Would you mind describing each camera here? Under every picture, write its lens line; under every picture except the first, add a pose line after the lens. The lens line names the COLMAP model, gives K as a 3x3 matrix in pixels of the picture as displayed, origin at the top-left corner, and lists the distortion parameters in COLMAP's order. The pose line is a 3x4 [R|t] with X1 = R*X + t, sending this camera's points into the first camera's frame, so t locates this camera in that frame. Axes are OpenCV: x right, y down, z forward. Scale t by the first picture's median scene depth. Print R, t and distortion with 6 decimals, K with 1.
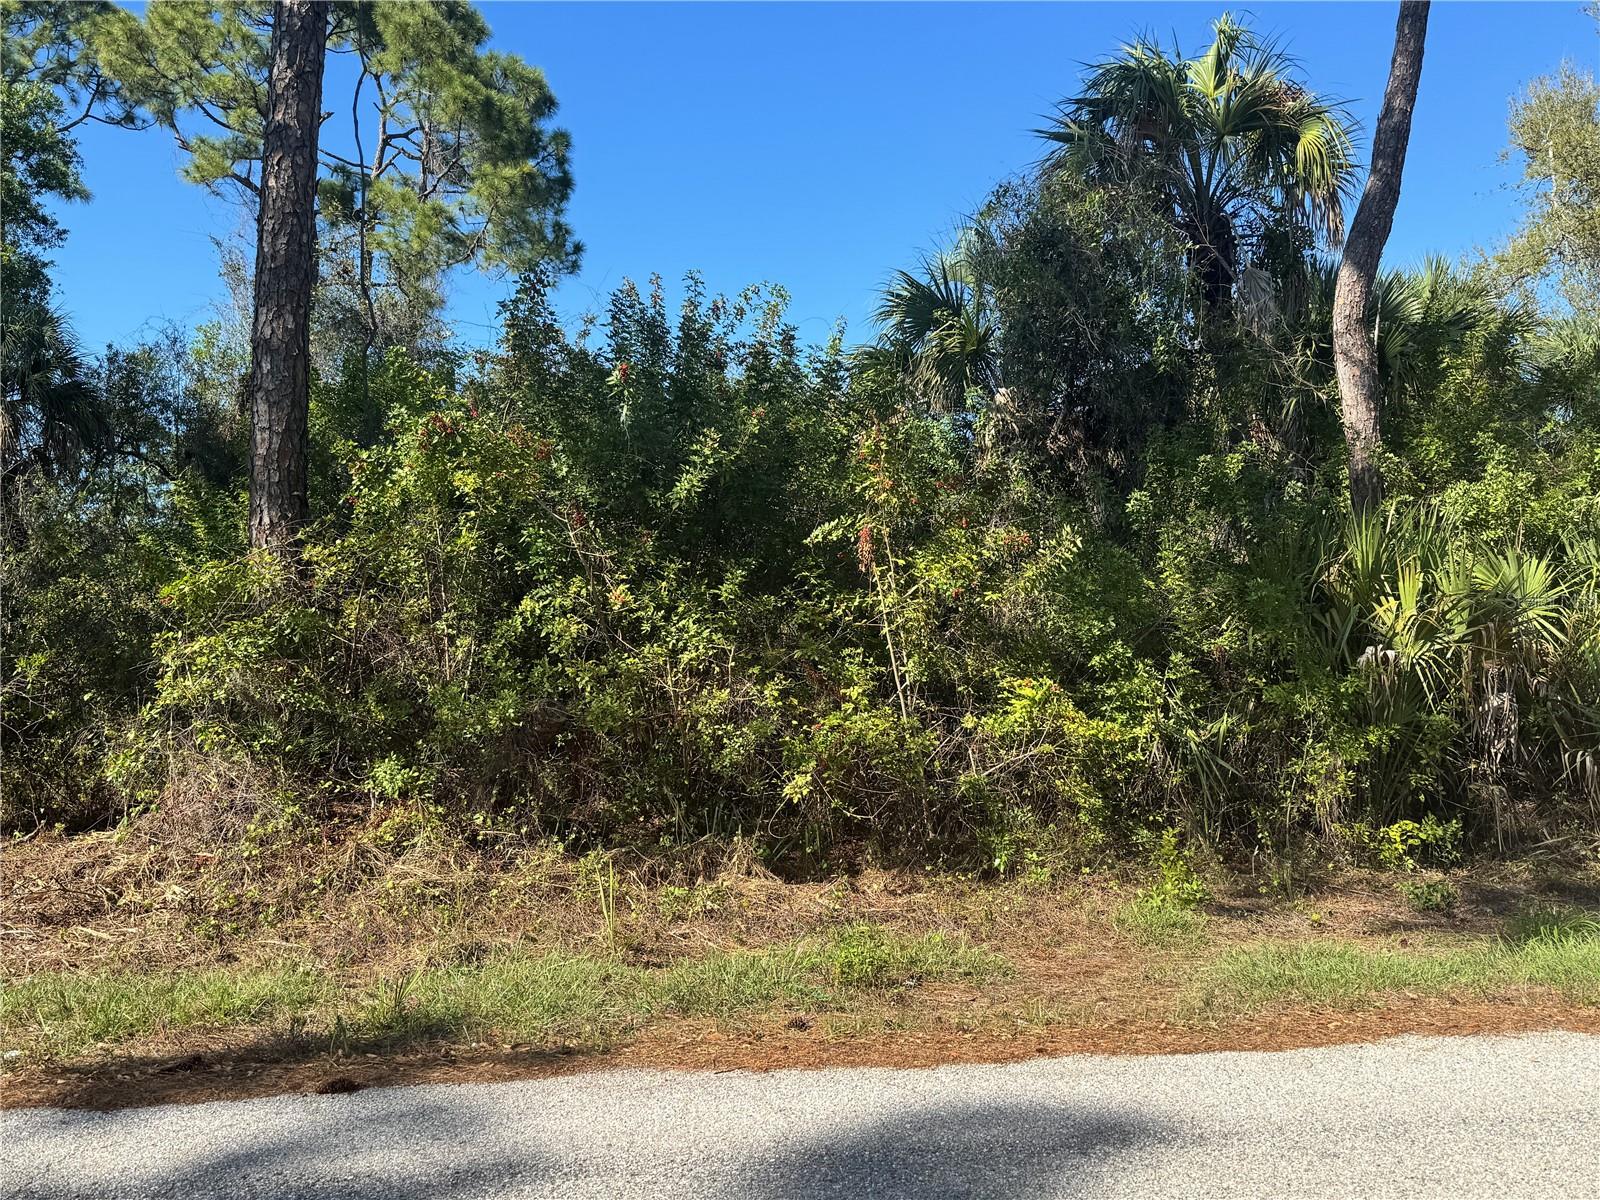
lens RADIAL K [[1360.4, 0, 795.0], [0, 1360.4, 595.6], [0, 0, 1]] dist [0.182490, -0.350363]
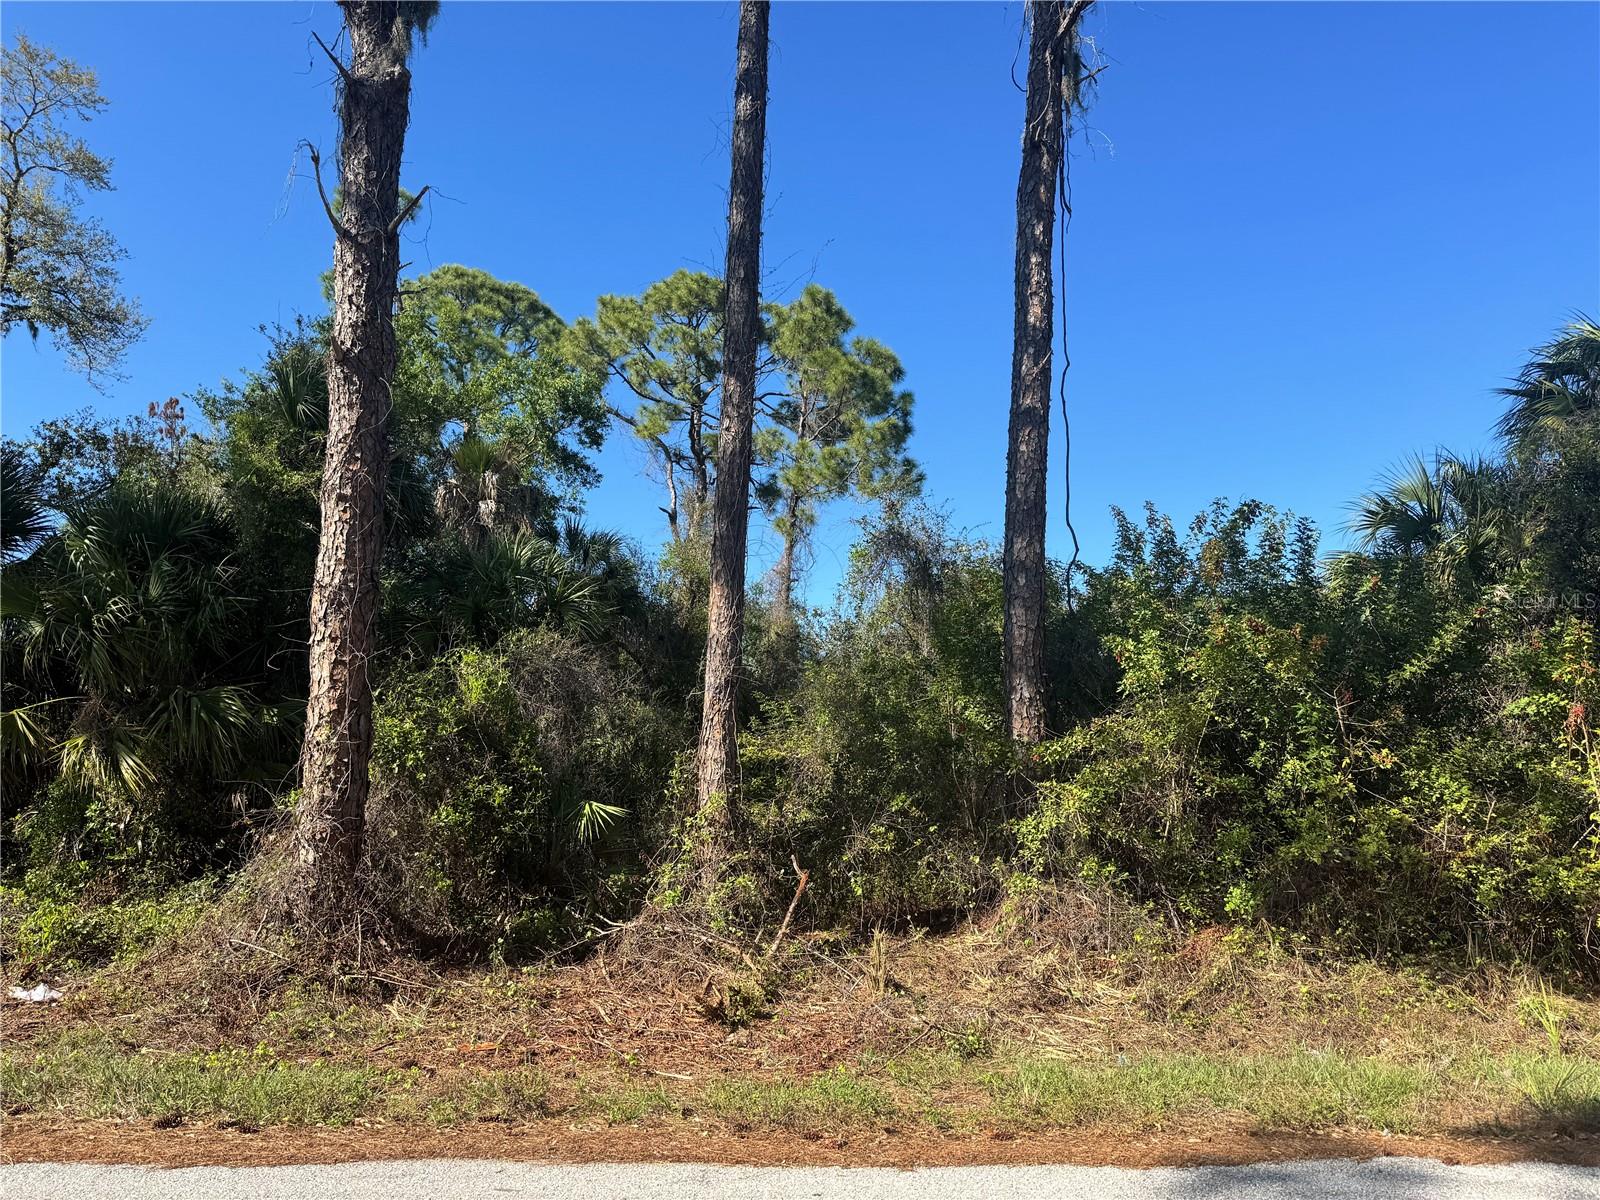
lens RADIAL K [[1097.9, 0, 800.8], [0, 1097.9, 606.4], [0, 0, 1]] dist [0.067395, -0.000285]
pose [[0.994996, -0.007501, -0.099635, -0.491525], [-0.004727, 0.992527, -0.121932, -0.008856], [0.099805, 0.121792, 0.987525, -0.075708]]
